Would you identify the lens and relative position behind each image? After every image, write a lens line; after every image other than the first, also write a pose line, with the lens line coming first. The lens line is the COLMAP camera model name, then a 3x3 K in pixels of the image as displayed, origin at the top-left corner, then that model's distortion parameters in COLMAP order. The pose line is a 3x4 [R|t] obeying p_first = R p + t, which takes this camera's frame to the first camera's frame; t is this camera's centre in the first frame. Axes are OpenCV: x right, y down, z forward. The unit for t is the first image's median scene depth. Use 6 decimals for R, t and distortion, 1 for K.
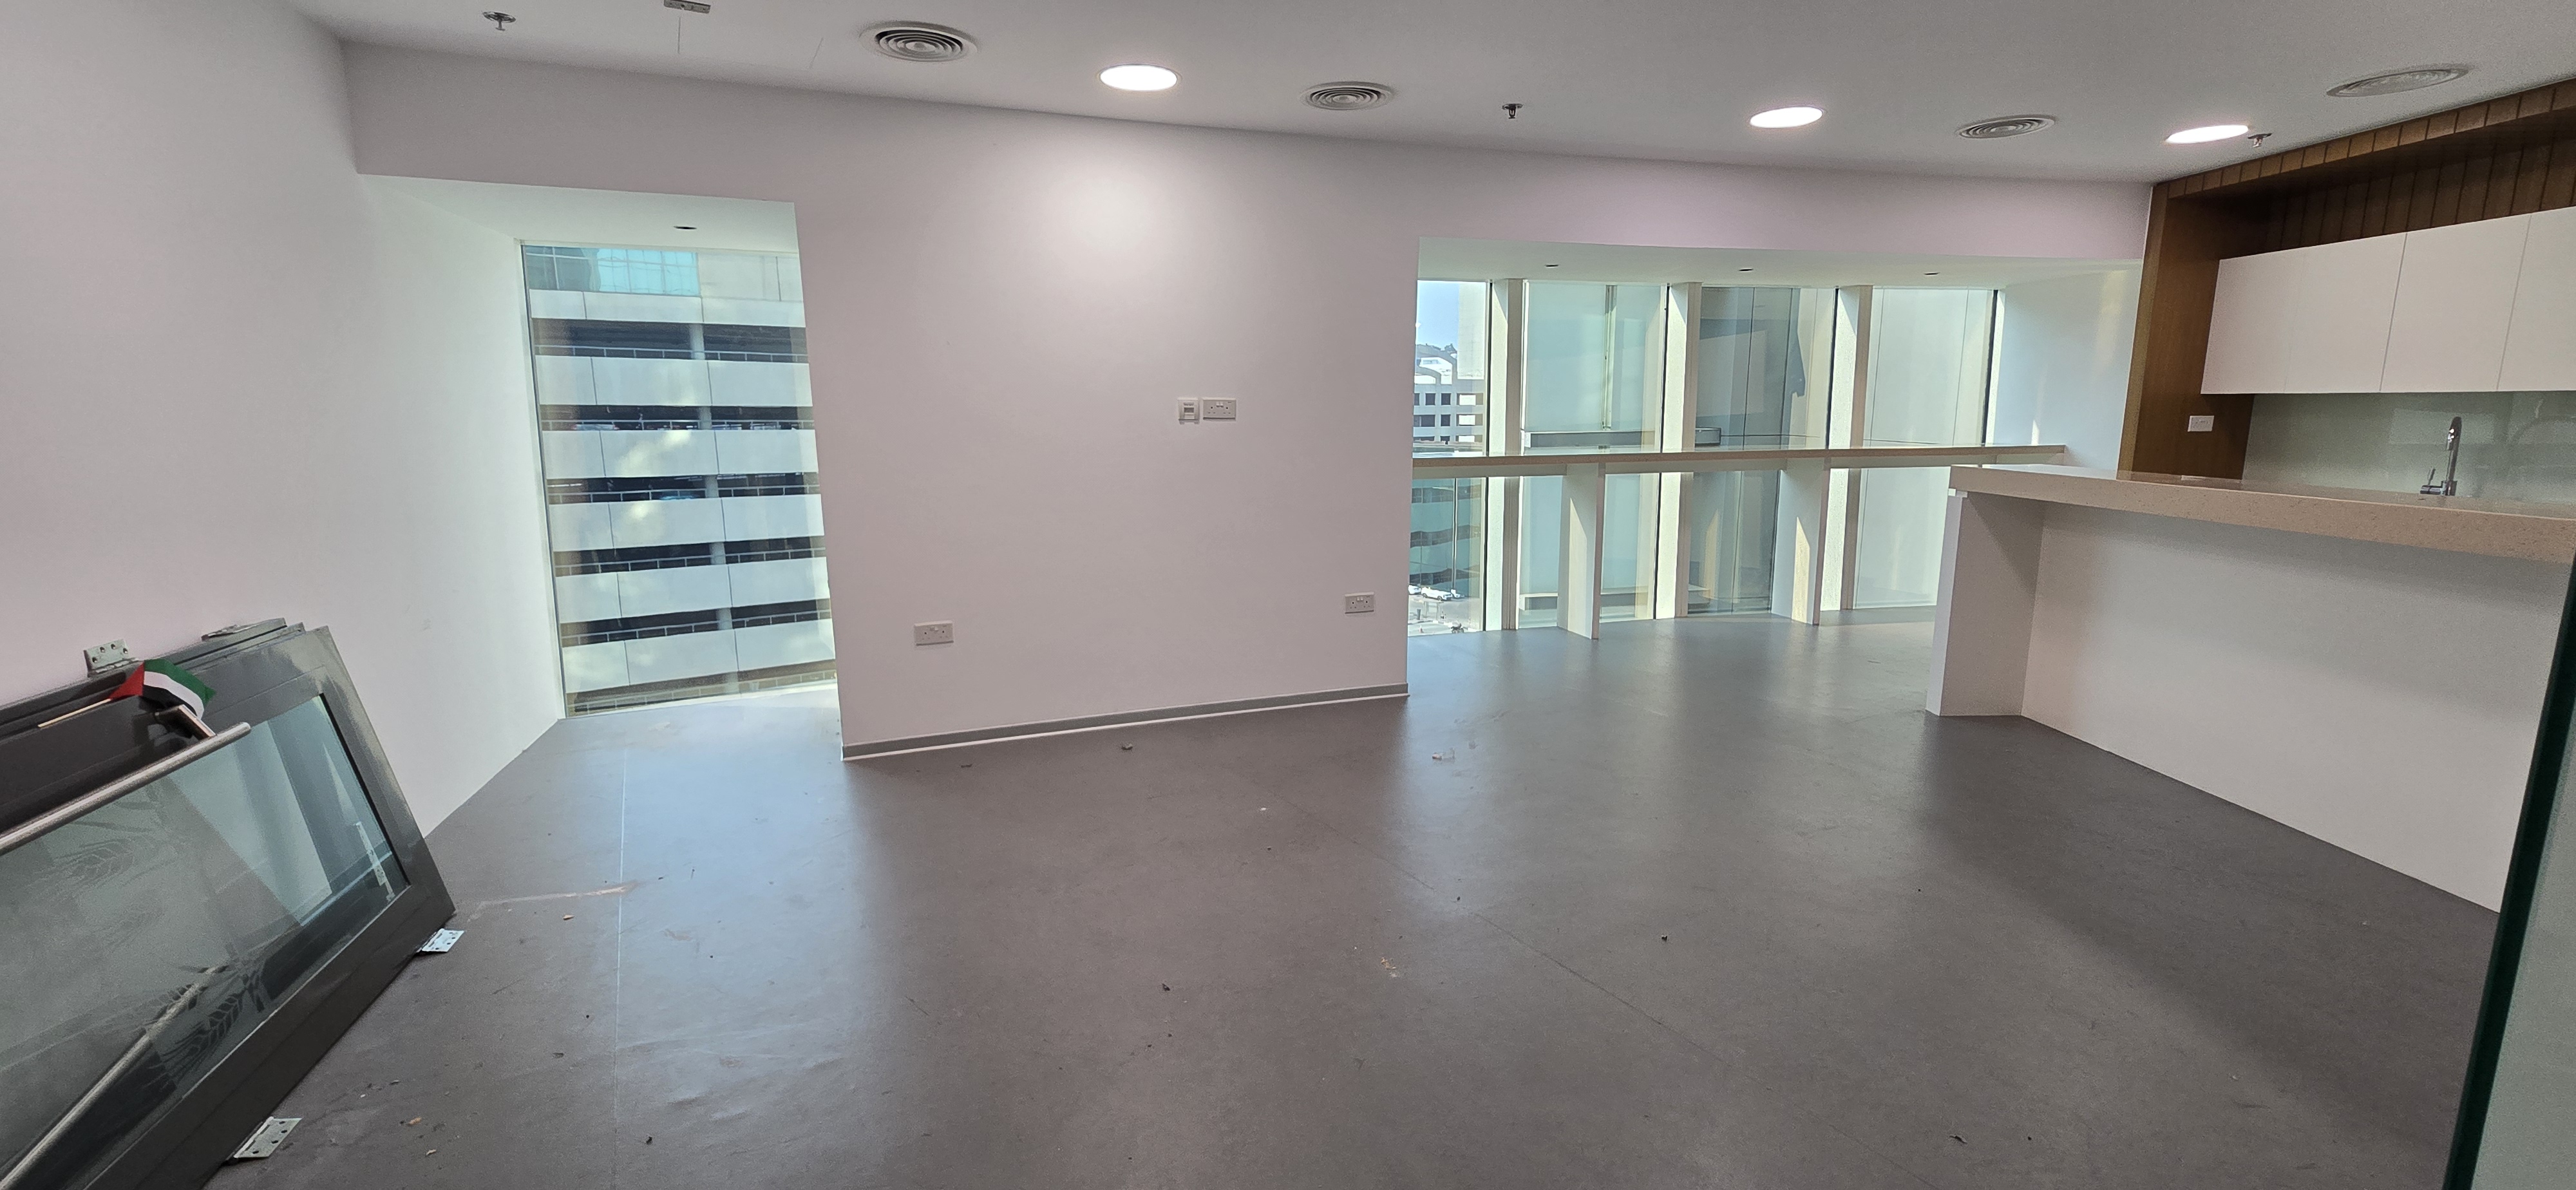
lens RADIAL K [[1068.3, 0, 1266.8], [0, 1068.3, 589.6], [0, 0, 1]] dist [-0.002328, 0.000220]
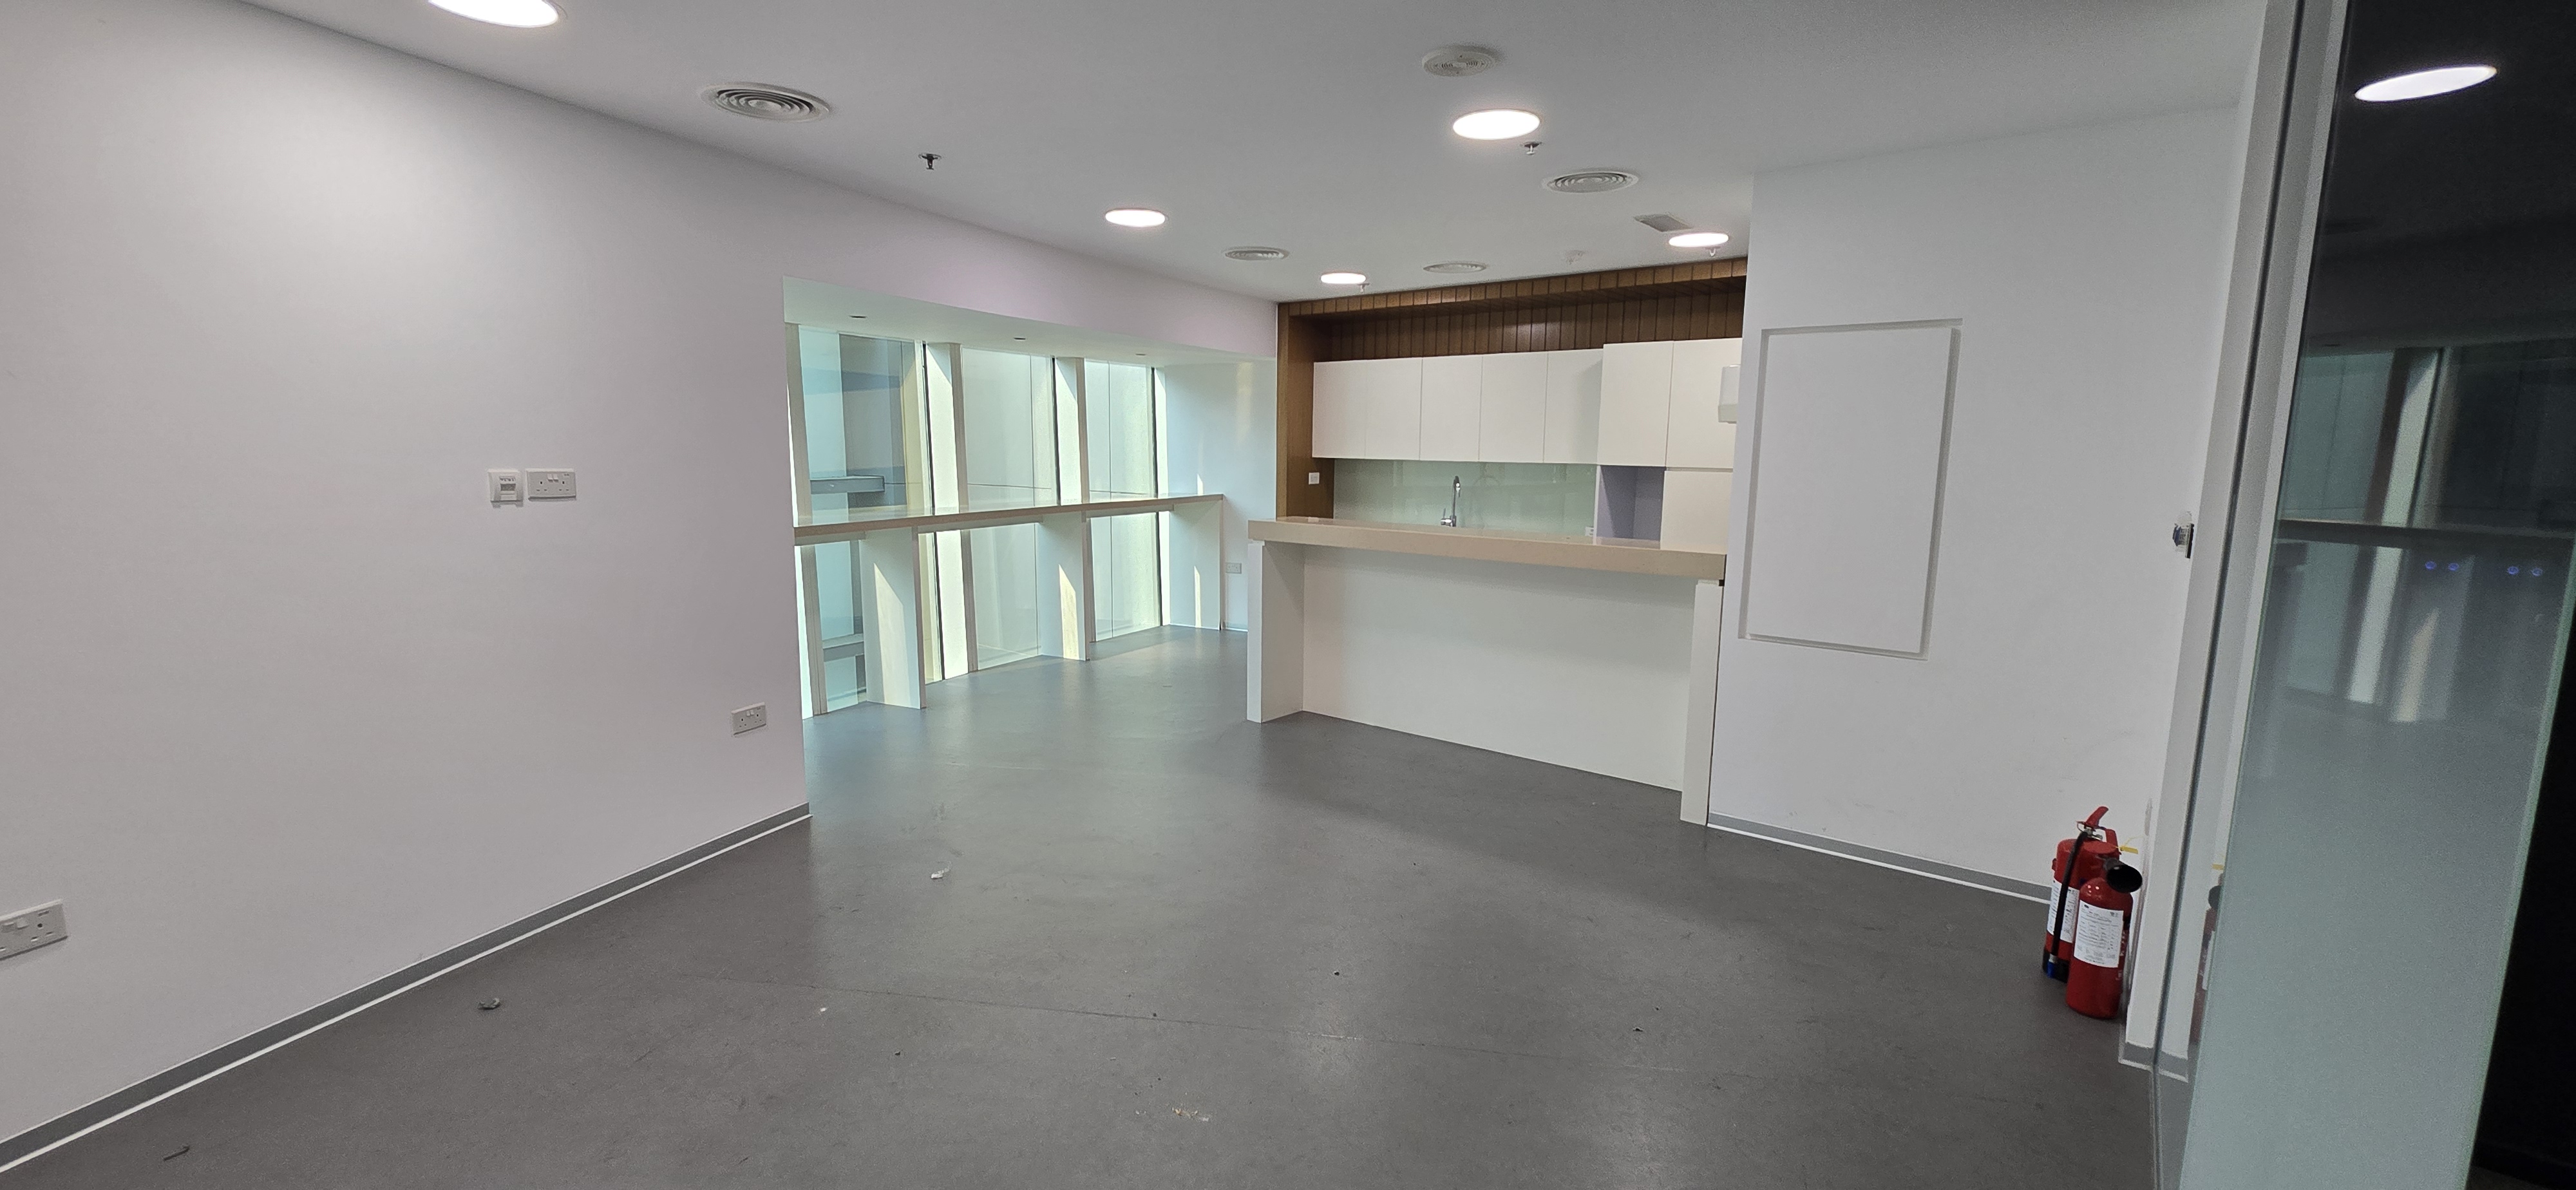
lens RADIAL K [[1068.3, 0, 1268.7], [0, 1068.3, 588.0], [0, 0, 1]] dist [-0.002328, 0.000220]
pose [[0.638034, -0.091768, 0.764521, -0.255543], [0.116861, 0.992912, 0.021656, -0.053929], [-0.761089, 0.075525, 0.644235, 0.166536]]
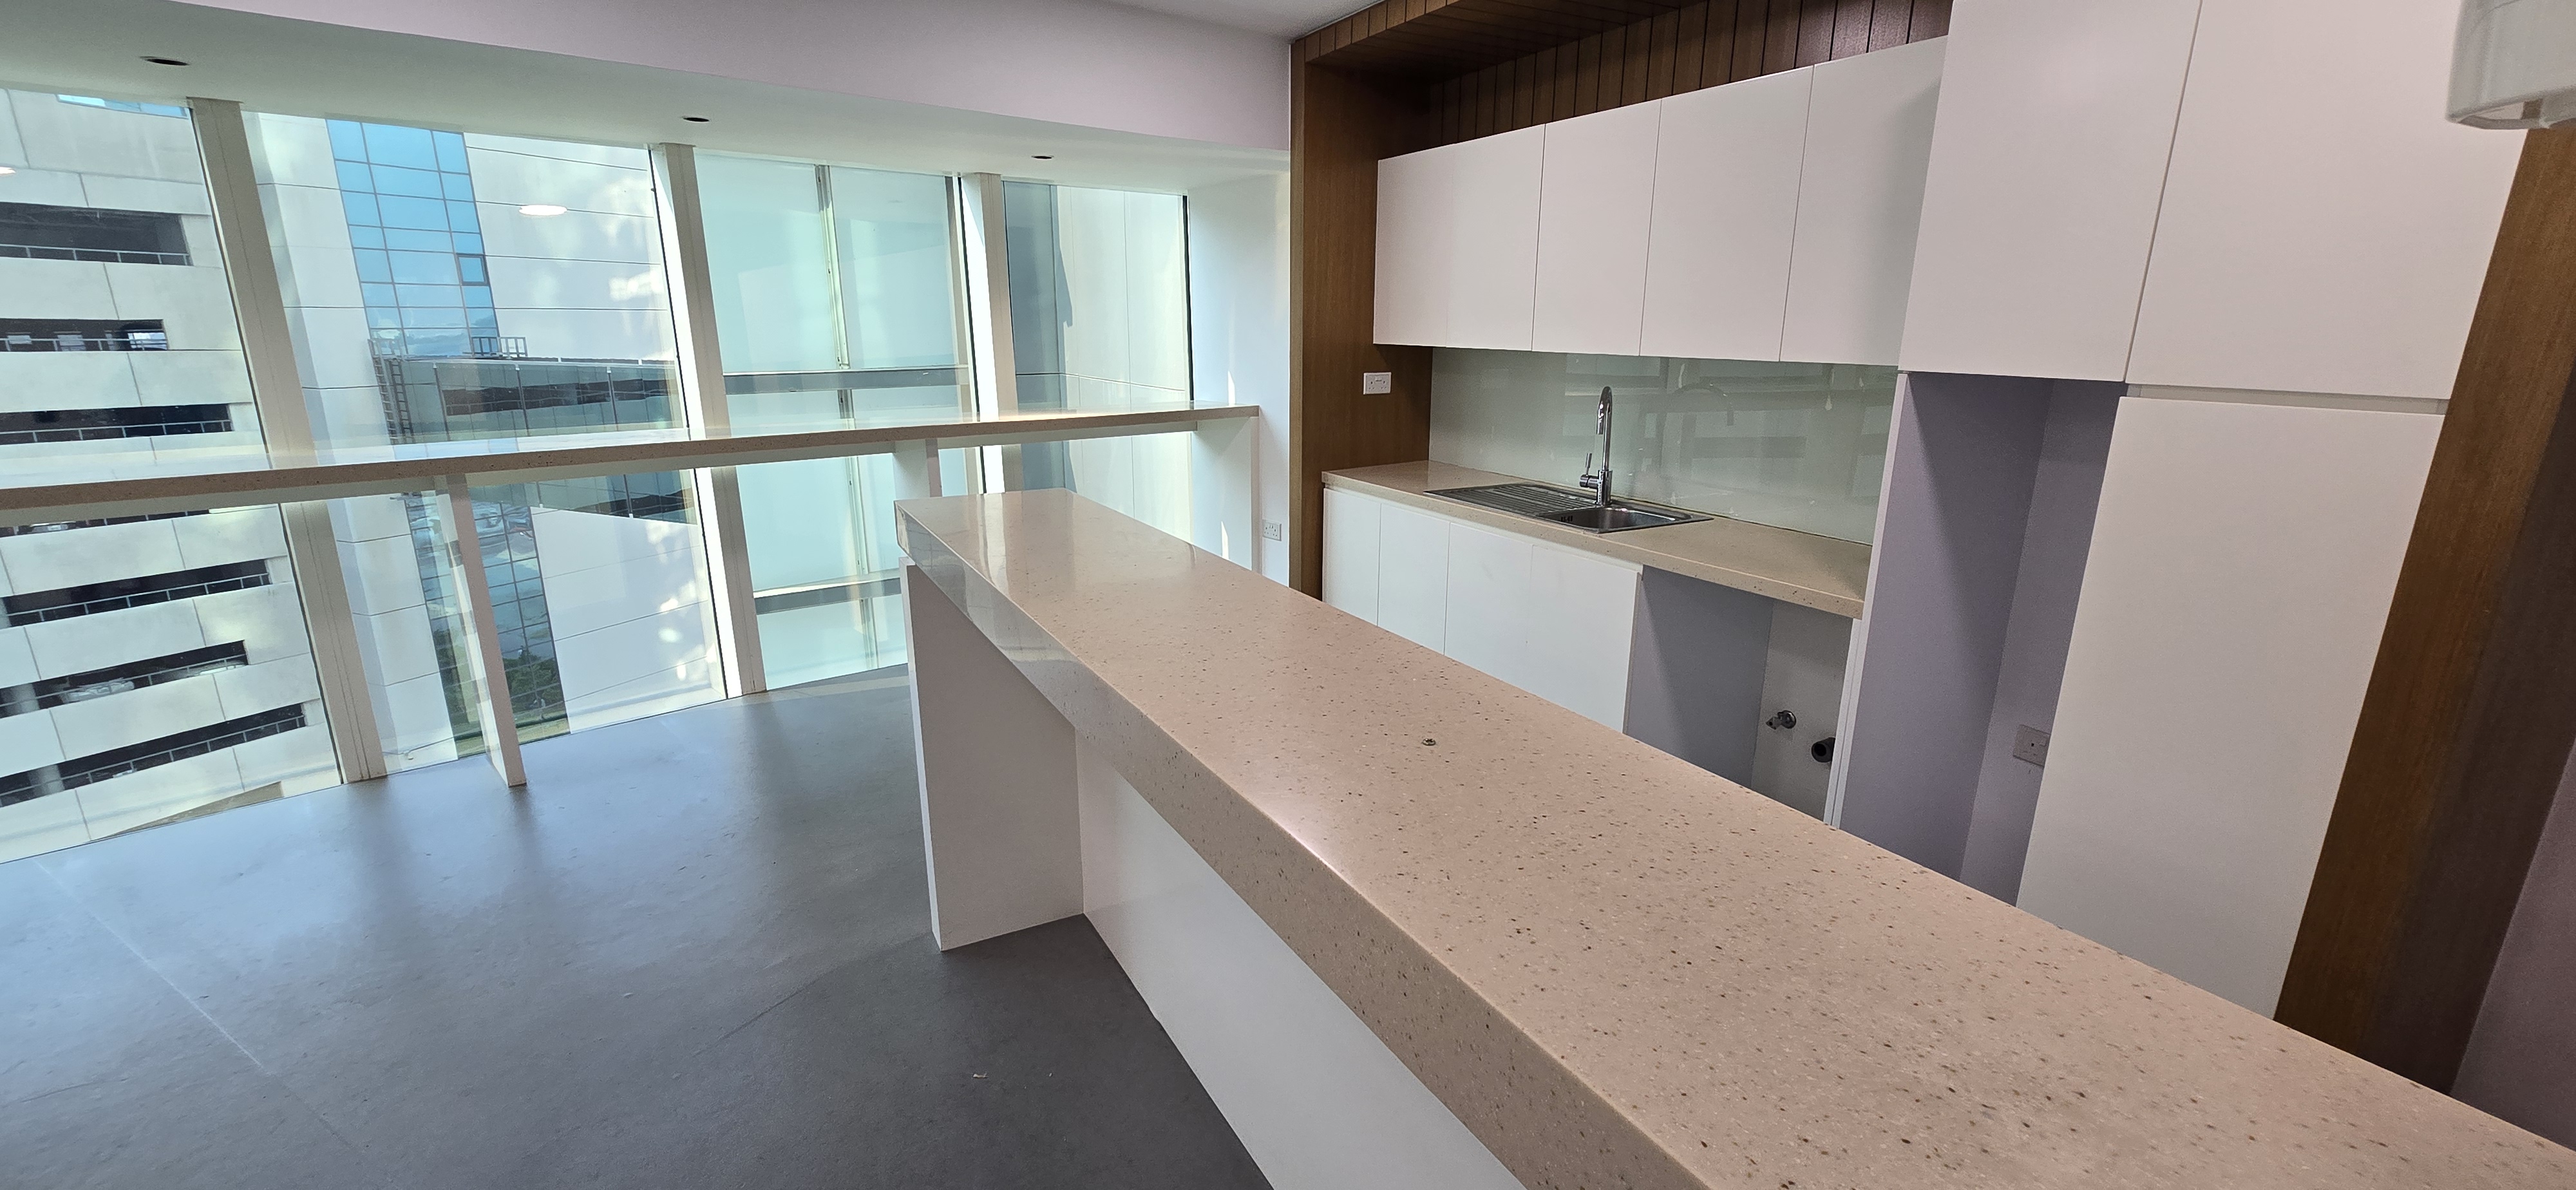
lens RADIAL K [[1068.3, 0, 1288.2], [0, 1068.3, 577.5], [0, 0, 1]] dist [-0.002328, 0.000220]
pose [[0.877643, -0.105018, 0.467669, 0.481900], [0.072386, 0.993552, 0.087266, -0.095493], [-0.473818, -0.042736, 0.879585, 0.383488]]
